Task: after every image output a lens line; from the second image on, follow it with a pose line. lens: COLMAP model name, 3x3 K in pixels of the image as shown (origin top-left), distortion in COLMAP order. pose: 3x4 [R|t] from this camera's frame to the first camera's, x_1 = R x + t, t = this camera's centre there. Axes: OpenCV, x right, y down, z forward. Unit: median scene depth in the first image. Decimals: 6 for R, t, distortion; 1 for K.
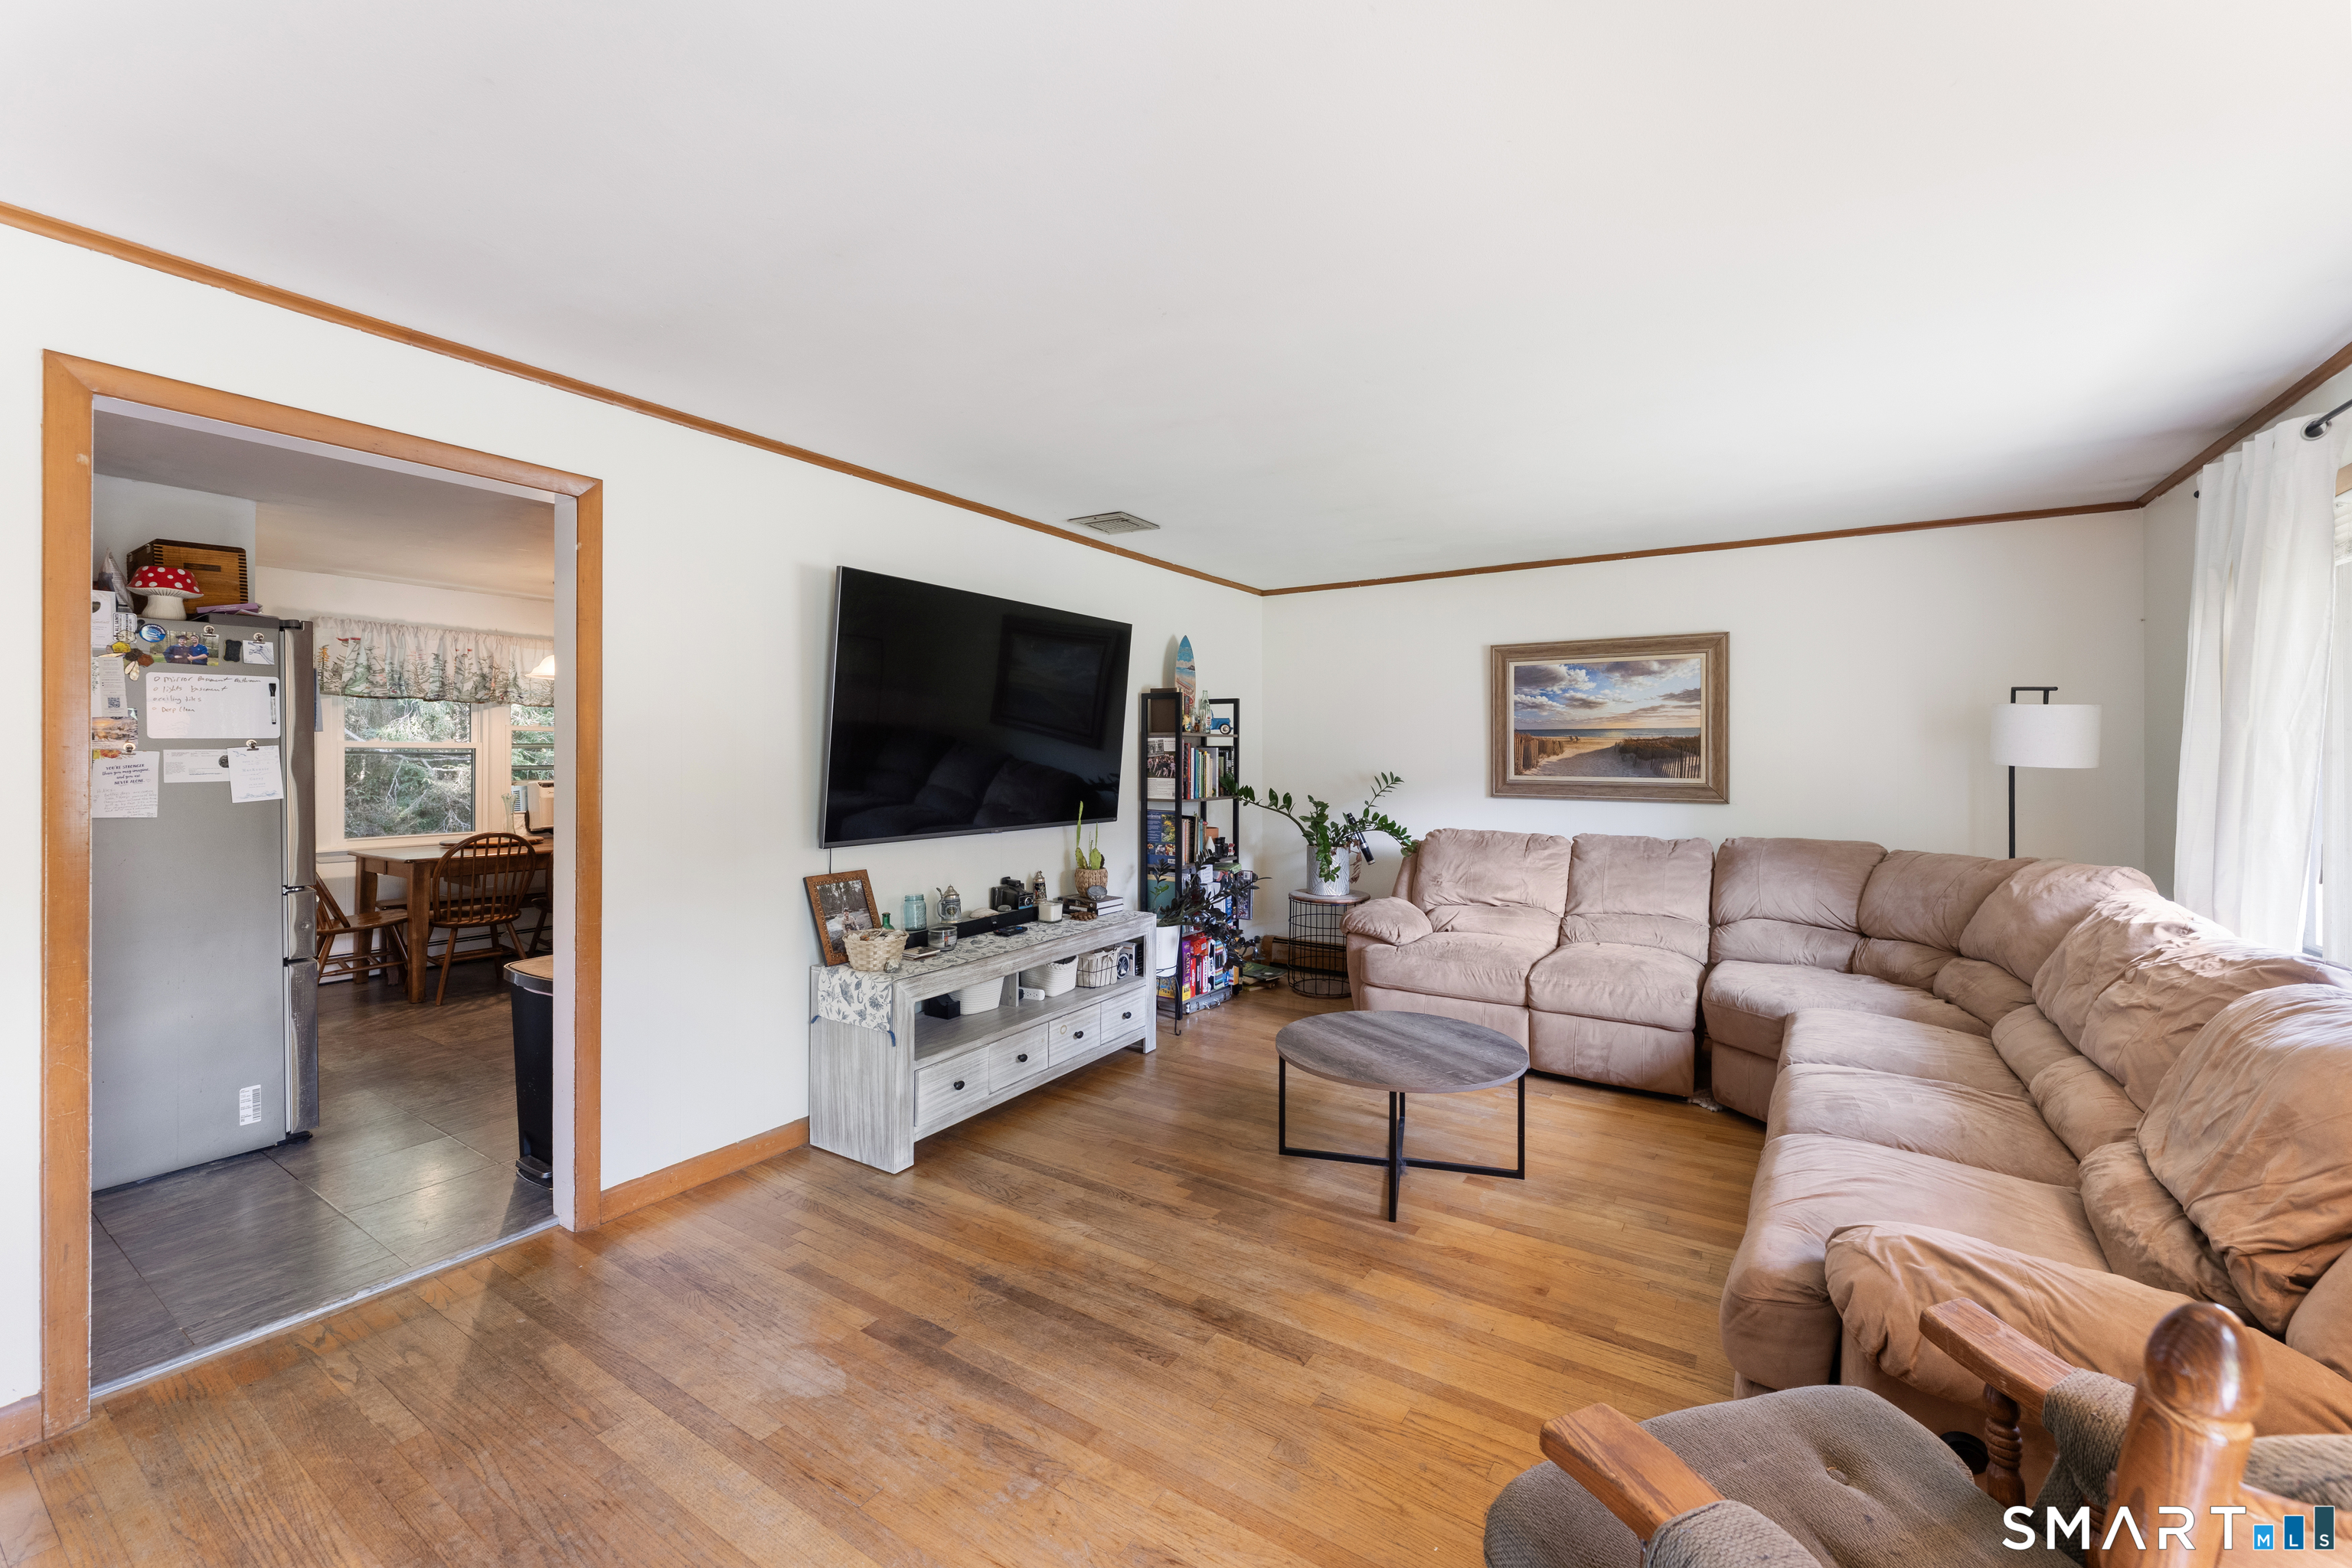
lens RADIAL K [[951.9, 0, 1178.4], [0, 951.9, 751.1], [0, 0, 1]] dist [-0.000351, 0.000055]
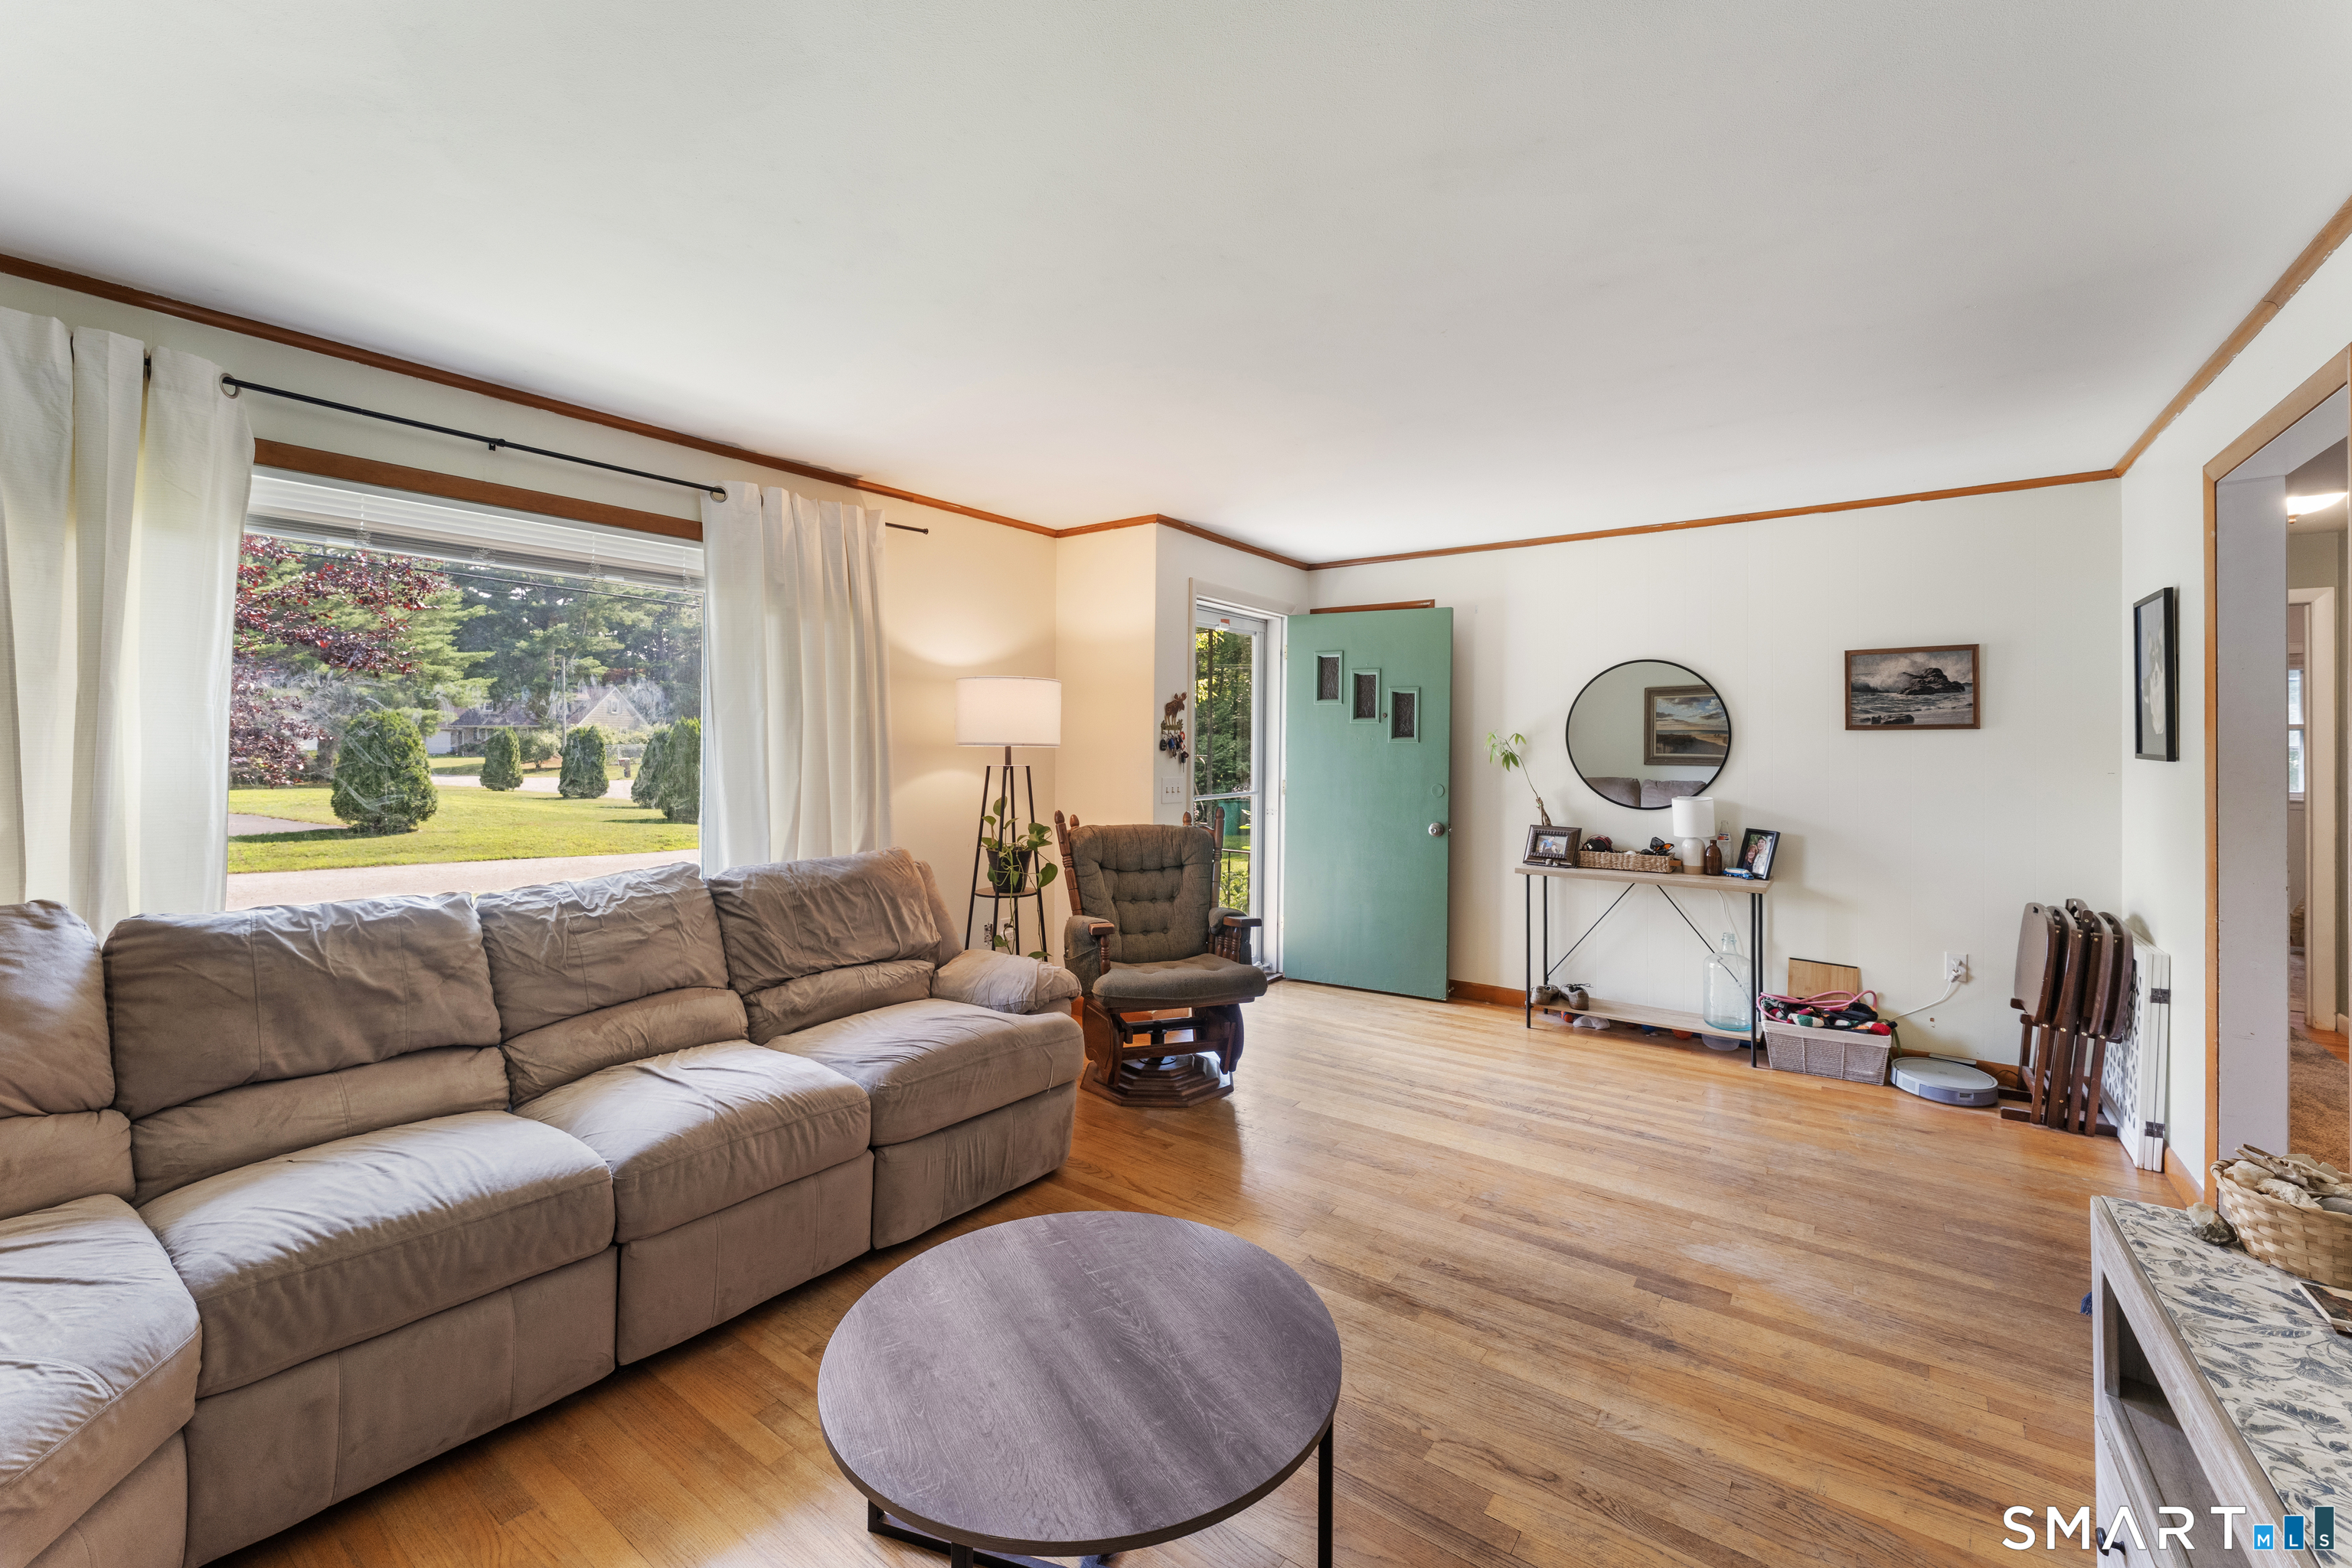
lens RADIAL K [[959.7, 0, 1177.5], [0, 959.7, 711.7], [0, 0, 1]] dist [-0.001874, -0.000357]
pose [[-0.998676, -0.007403, 0.050915, 0.100116], [-0.009207, 0.999334, -0.035296, 0.004323], [-0.050620, -0.035718, -0.998079, 0.927131]]
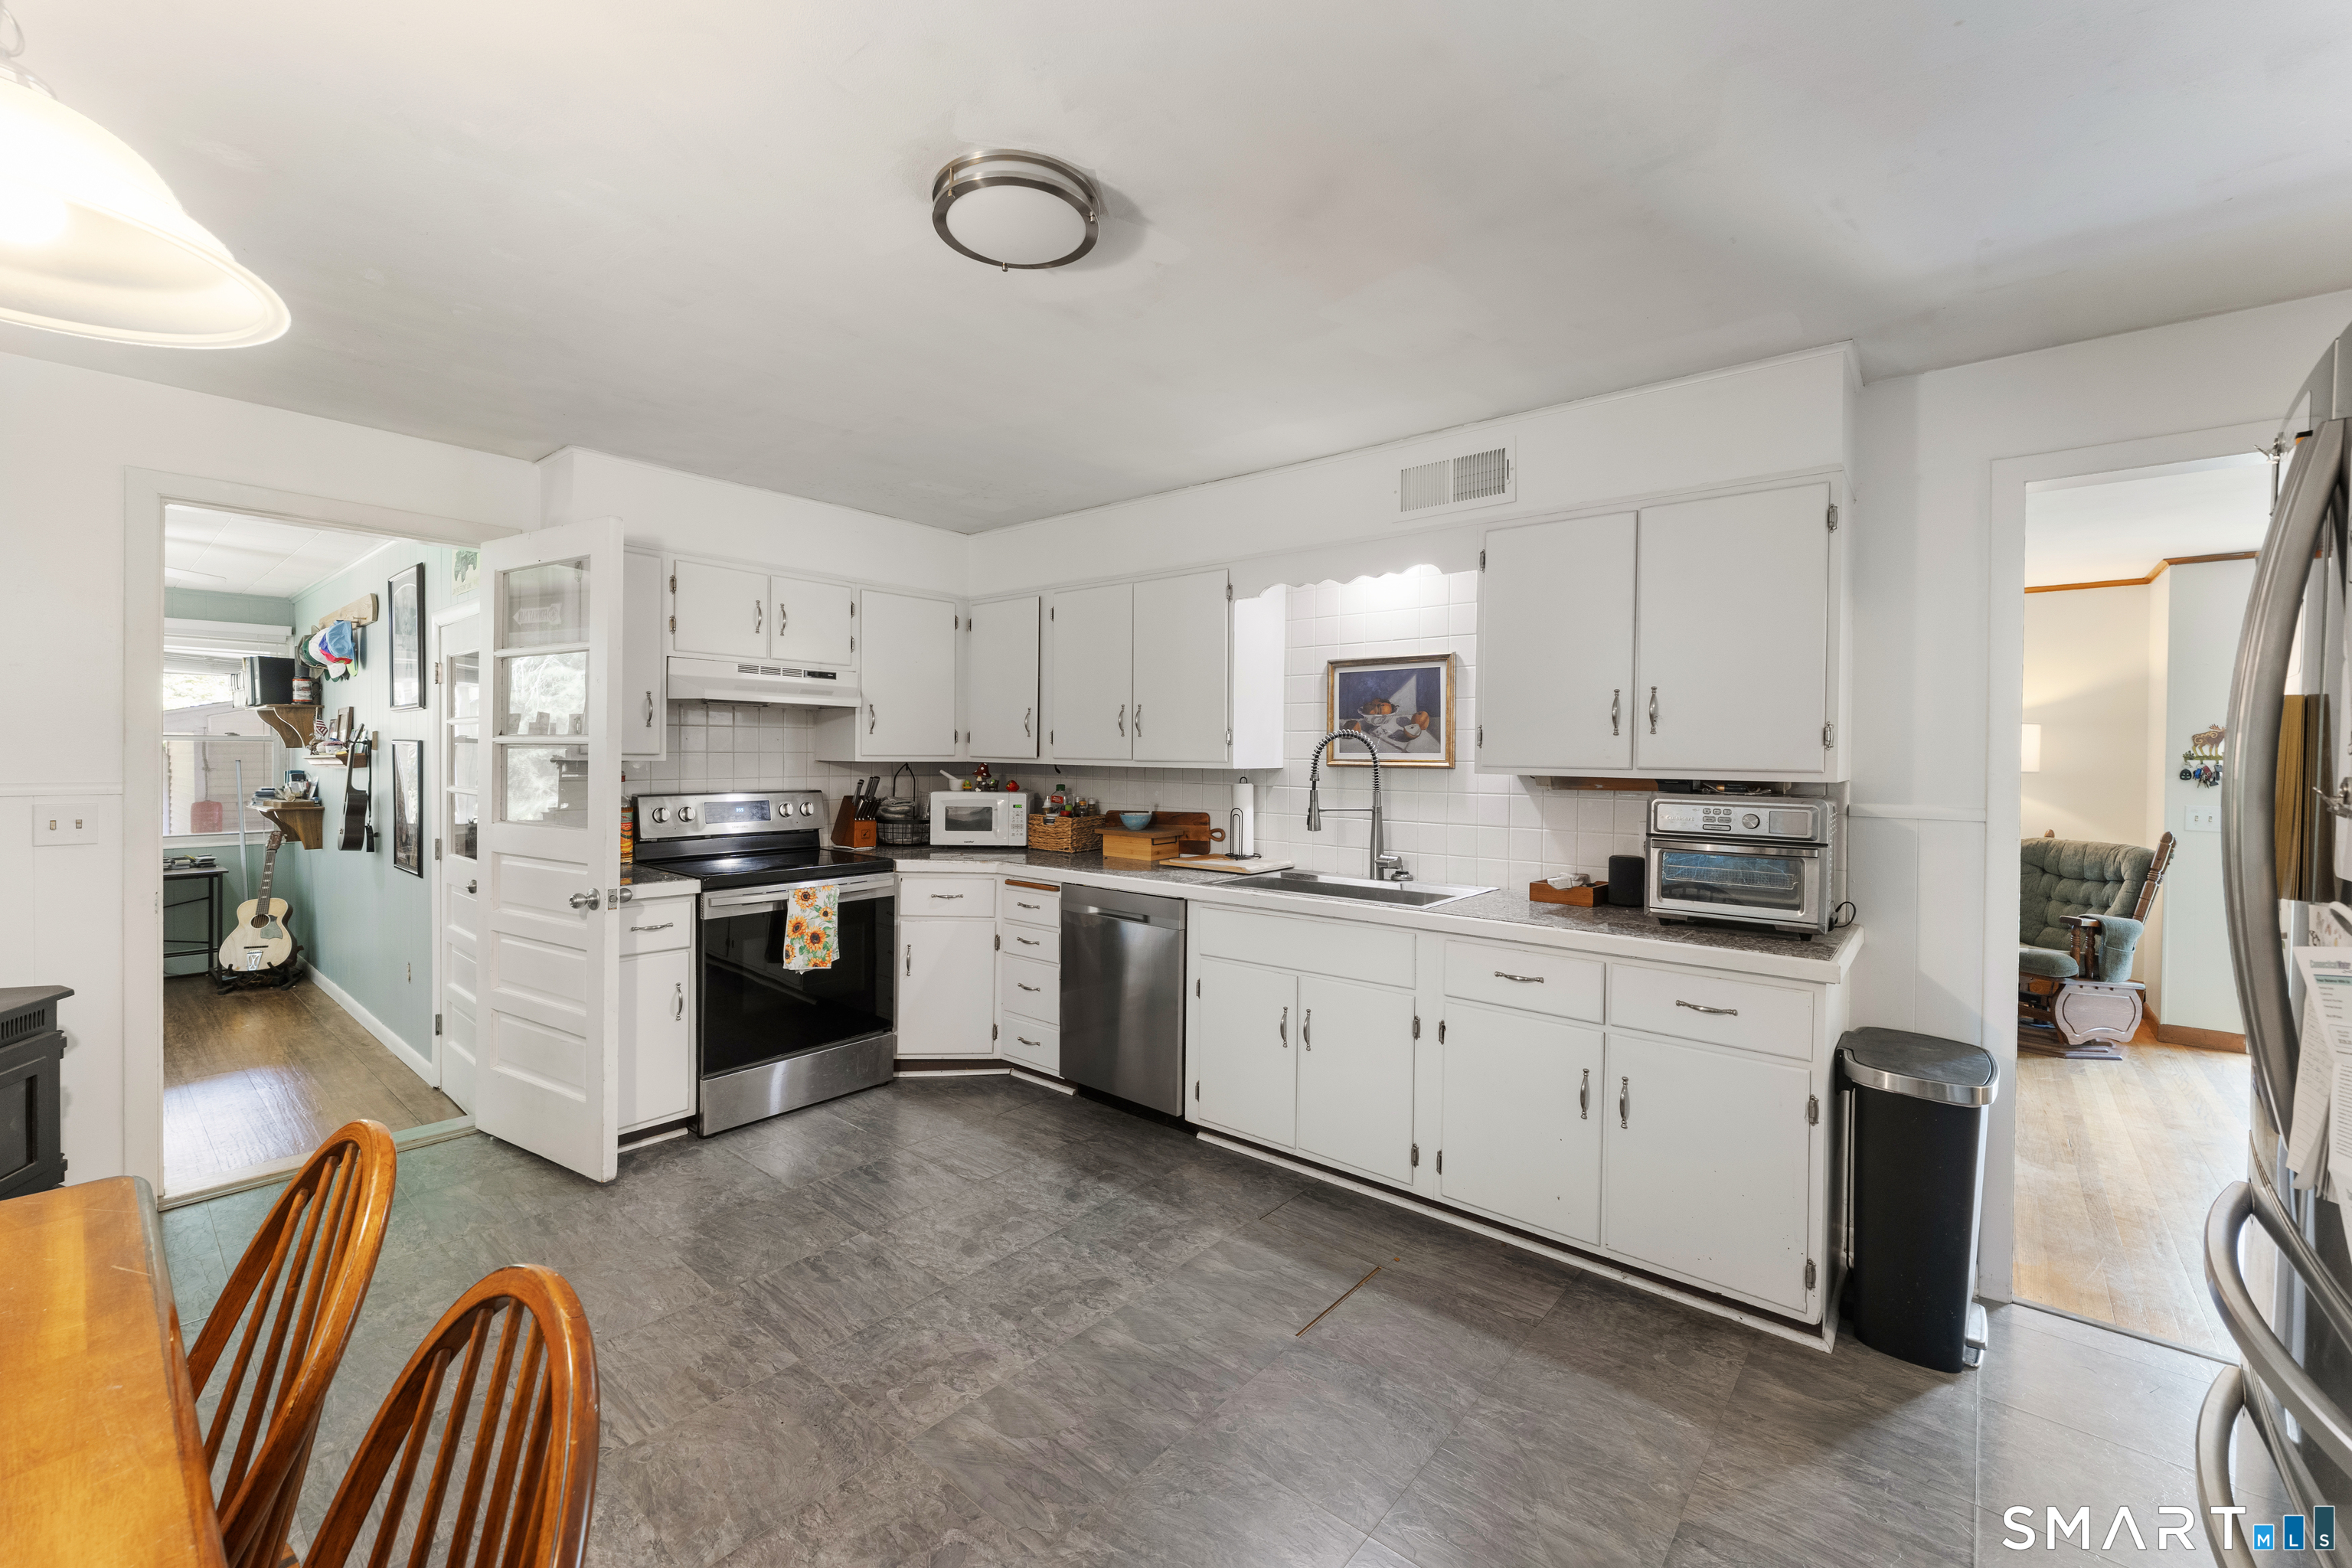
lens RADIAL K [[945.8, 0, 1175.7], [0, 945.8, 762.1], [0, 0, 1]] dist [-0.000788, 0.000242]
pose [[0.125556, -0.007396, 0.992059, -0.862992], [-0.014824, 0.999847, 0.009331, -0.002116], [-0.991976, -0.015878, 0.125427, 0.895415]]
